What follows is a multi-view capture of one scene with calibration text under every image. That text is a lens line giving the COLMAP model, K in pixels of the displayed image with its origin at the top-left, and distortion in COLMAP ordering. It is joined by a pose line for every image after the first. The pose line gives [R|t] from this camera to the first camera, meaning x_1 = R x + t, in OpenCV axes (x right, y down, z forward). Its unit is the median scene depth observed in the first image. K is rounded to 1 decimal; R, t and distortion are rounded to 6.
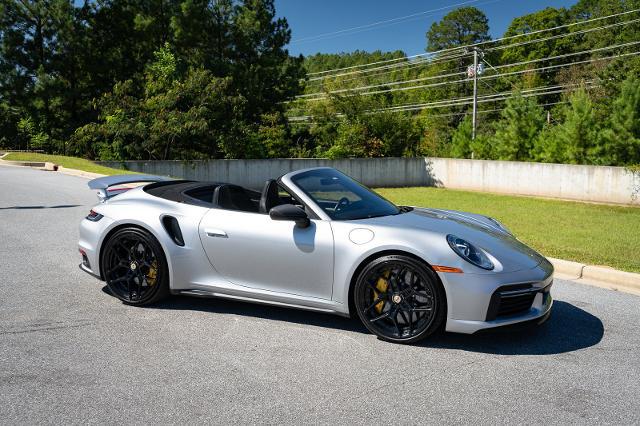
lens RADIAL K [[646.5, 0, 318.3], [0, 646.5, 211.0], [0, 0, 1]] dist [0.012081, 0.000000]
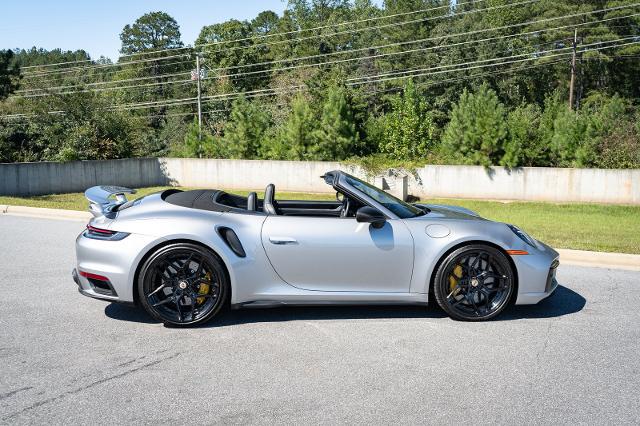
lens RADIAL K [[615.6, 0, 321.2], [0, 615.6, 213.3], [0, 0, 1]] dist [-0.004681, 0.000000]
pose [[0.878918, -0.066846, 0.472266, -0.077880], [0.062369, 0.997736, 0.025150, -0.003884], [-0.472878, 0.007350, 0.881097, 0.020894]]
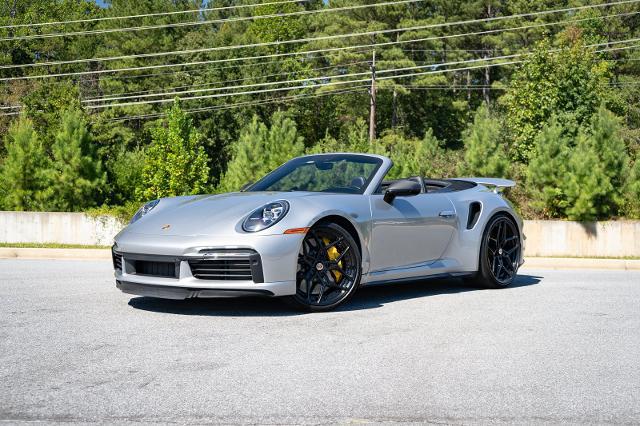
lens RADIAL K [[906.8, 0, 317.5], [0, 906.8, 216.8], [0, 0, 1]] dist [0.016416, 0.000000]
pose [[0.662472, -0.021462, 0.748779, -0.172399], [0.085545, 0.995218, -0.047160, 0.015871], [-0.744186, 0.095296, 0.661140, -0.001807]]
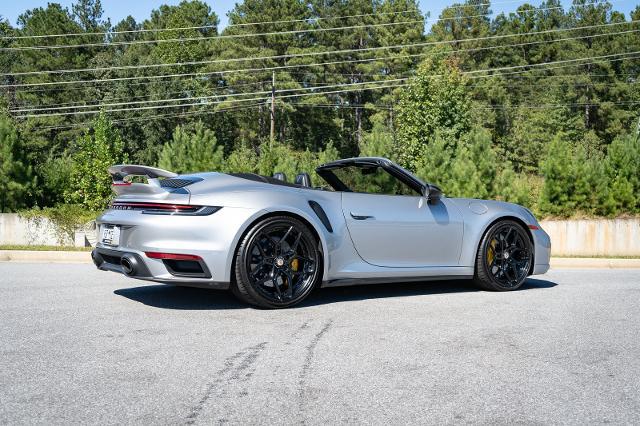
lens RADIAL K [[771.2, 0, 316.4], [0, 771.2, 217.1], [0, 0, 1]] dist [0.007875, 0.000000]
pose [[0.543286, -0.020476, 0.839298, -0.167209], [0.090901, 0.995260, -0.034560, 0.009952], [-0.834612, 0.095069, 0.542573, 0.060637]]
